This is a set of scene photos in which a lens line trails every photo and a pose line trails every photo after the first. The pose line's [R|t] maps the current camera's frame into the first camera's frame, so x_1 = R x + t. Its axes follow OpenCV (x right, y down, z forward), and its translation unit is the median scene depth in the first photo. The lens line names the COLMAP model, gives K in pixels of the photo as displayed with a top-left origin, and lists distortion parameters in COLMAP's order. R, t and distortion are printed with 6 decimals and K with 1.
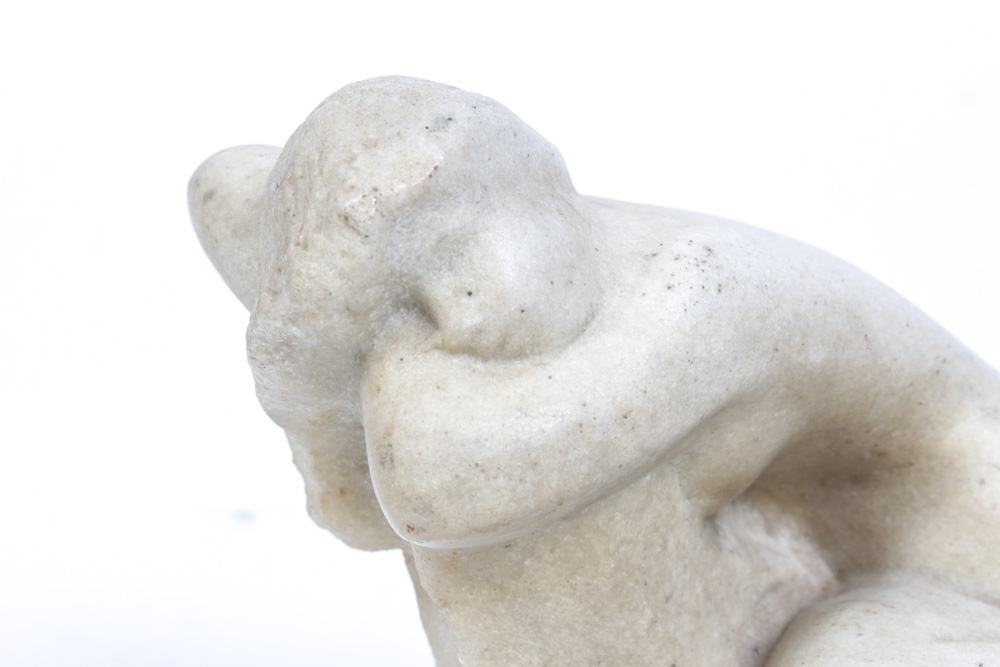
lens RADIAL K [[2134.1, 0, 500.5], [0, 2134.1, 331.7], [0, 0, 1]] dist [0.023072, 0.000000]
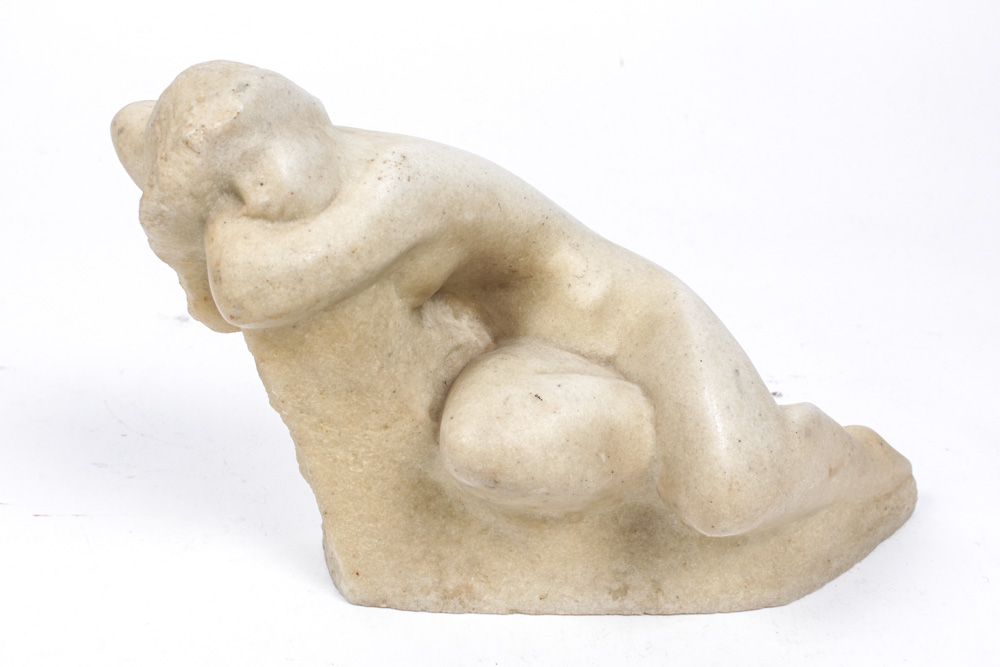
lens RADIAL K [[1347.6, 0, 499.6], [0, 1347.6, 336.2], [0, 0, 1]] dist [-0.064505, 0.000000]
pose [[0.997327, -0.024419, 0.068860, 0.094745], [0.017722, 0.995201, 0.096238, 0.003513], [-0.070880, -0.094760, 0.992974, -0.121762]]
